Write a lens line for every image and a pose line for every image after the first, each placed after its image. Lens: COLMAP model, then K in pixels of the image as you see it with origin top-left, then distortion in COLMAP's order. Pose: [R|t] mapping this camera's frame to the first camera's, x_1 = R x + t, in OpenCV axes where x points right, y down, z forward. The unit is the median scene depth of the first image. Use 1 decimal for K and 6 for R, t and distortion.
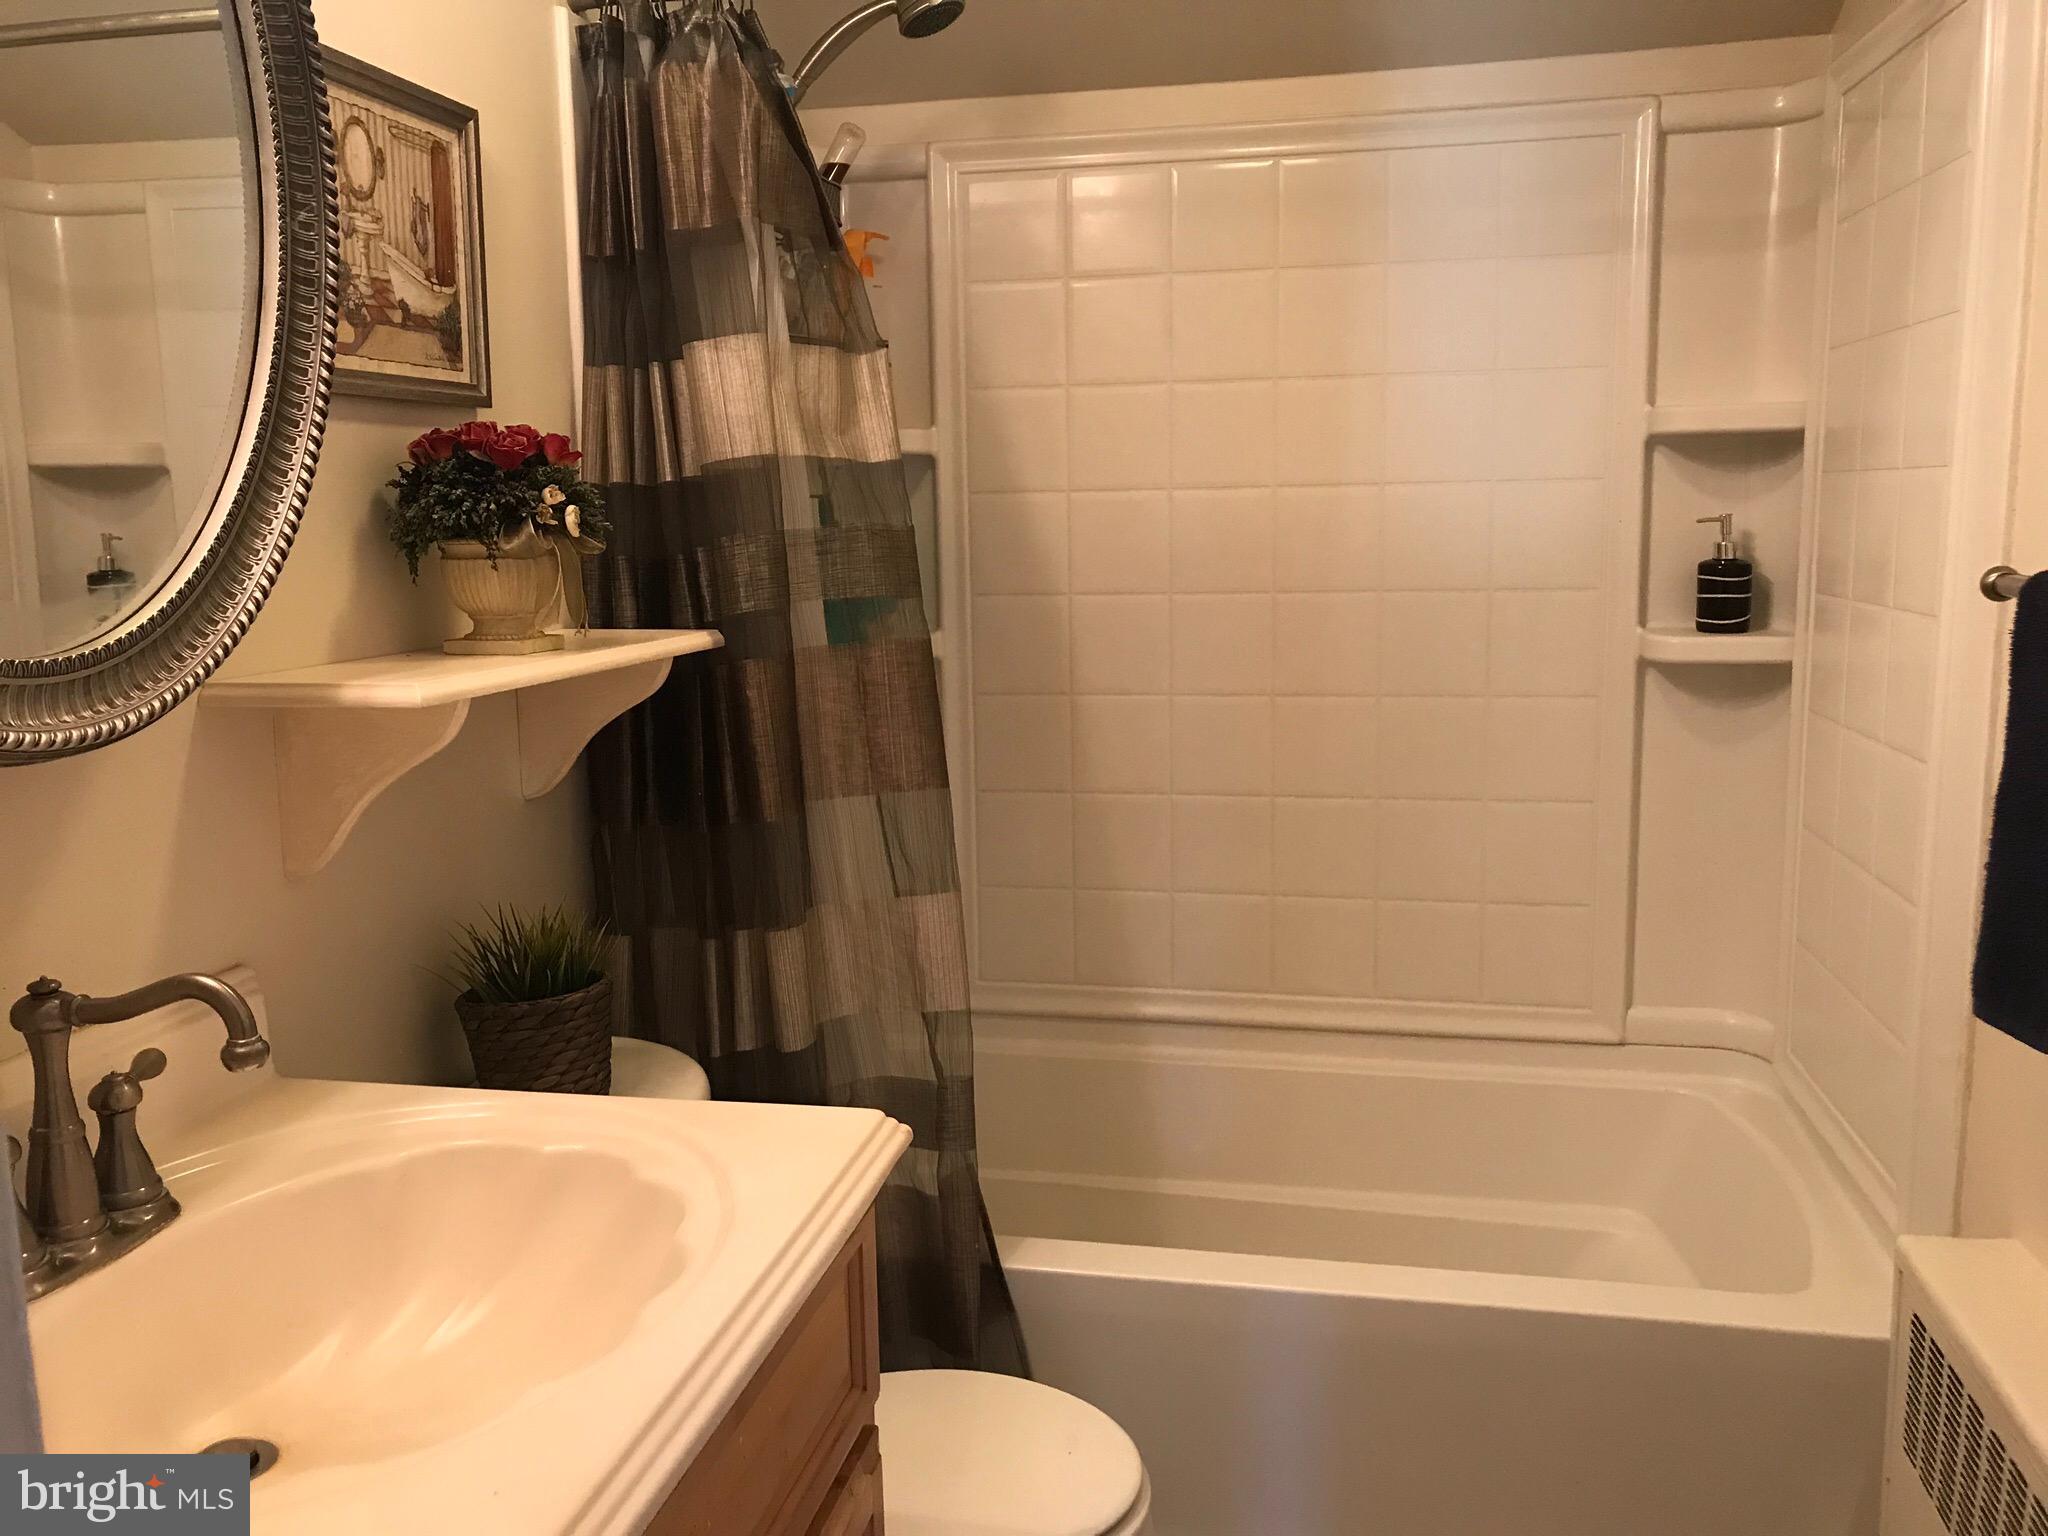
lens RADIAL K [[1686.7, 0, 1024.0], [0, 1686.7, 768.0], [0, 0, 1]] dist [-0.006872, 0.054335]
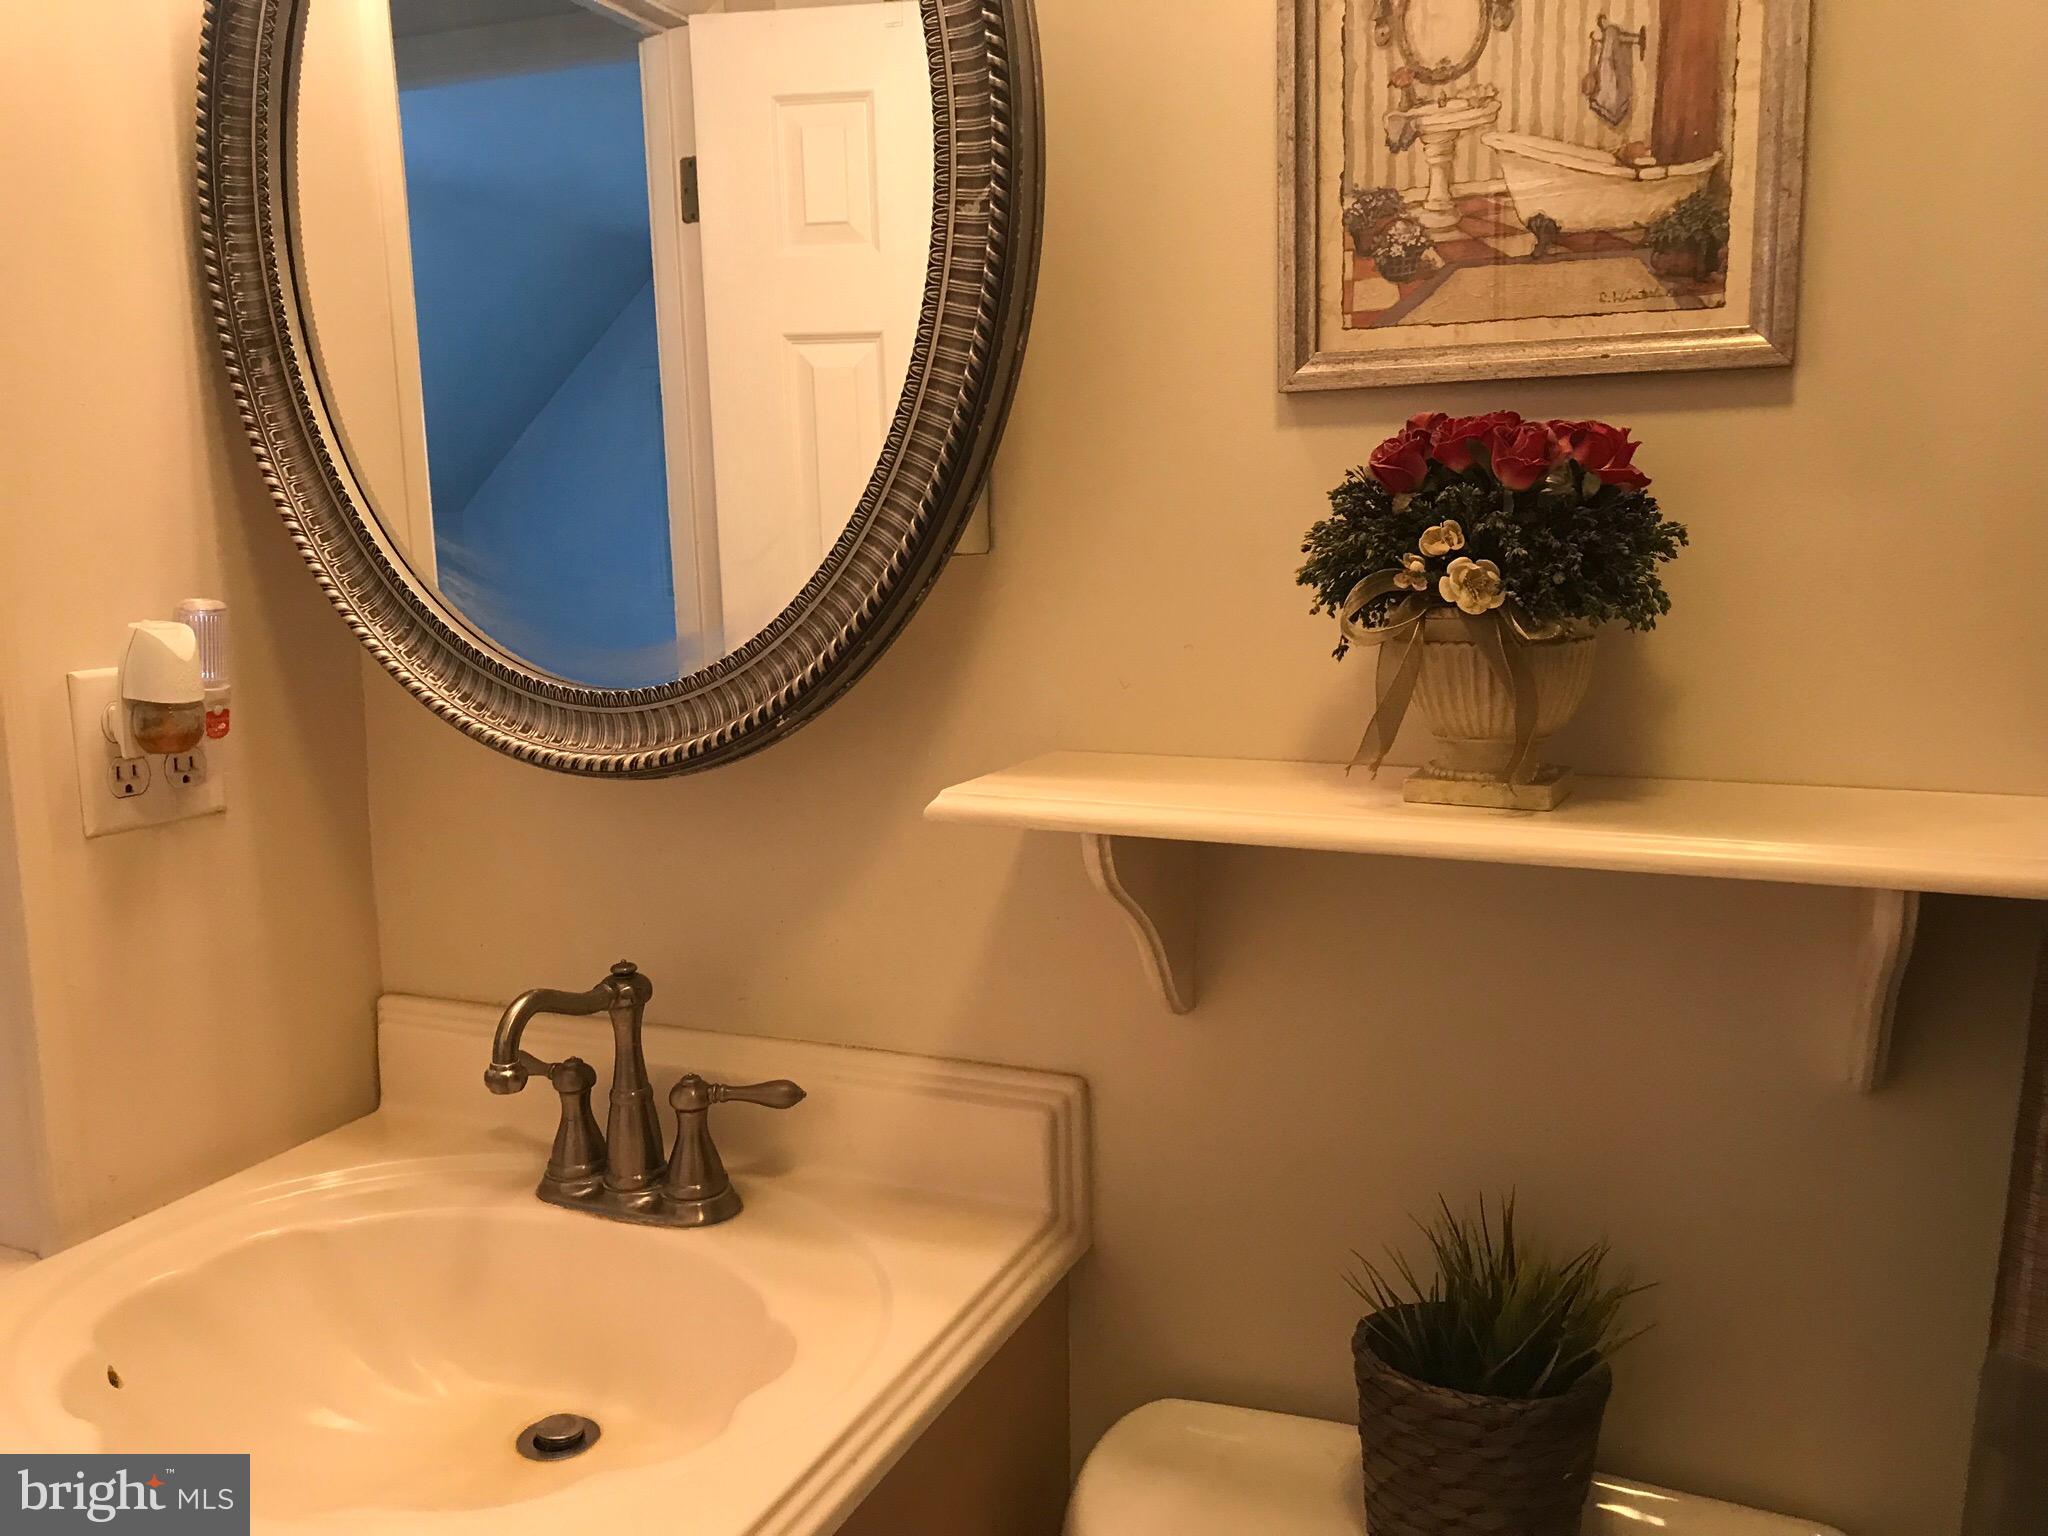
lens RADIAL K [[1686.7, 0, 1024.0], [0, 1686.7, 768.0], [0, 0, 1]] dist [-0.006872, 0.054335]
pose [[-0.200854, 0.166060, -0.965444, 0.309161], [-0.130169, 0.972264, 0.194314, -0.179156], [0.970934, 0.164700, -0.173668, 0.976456]]
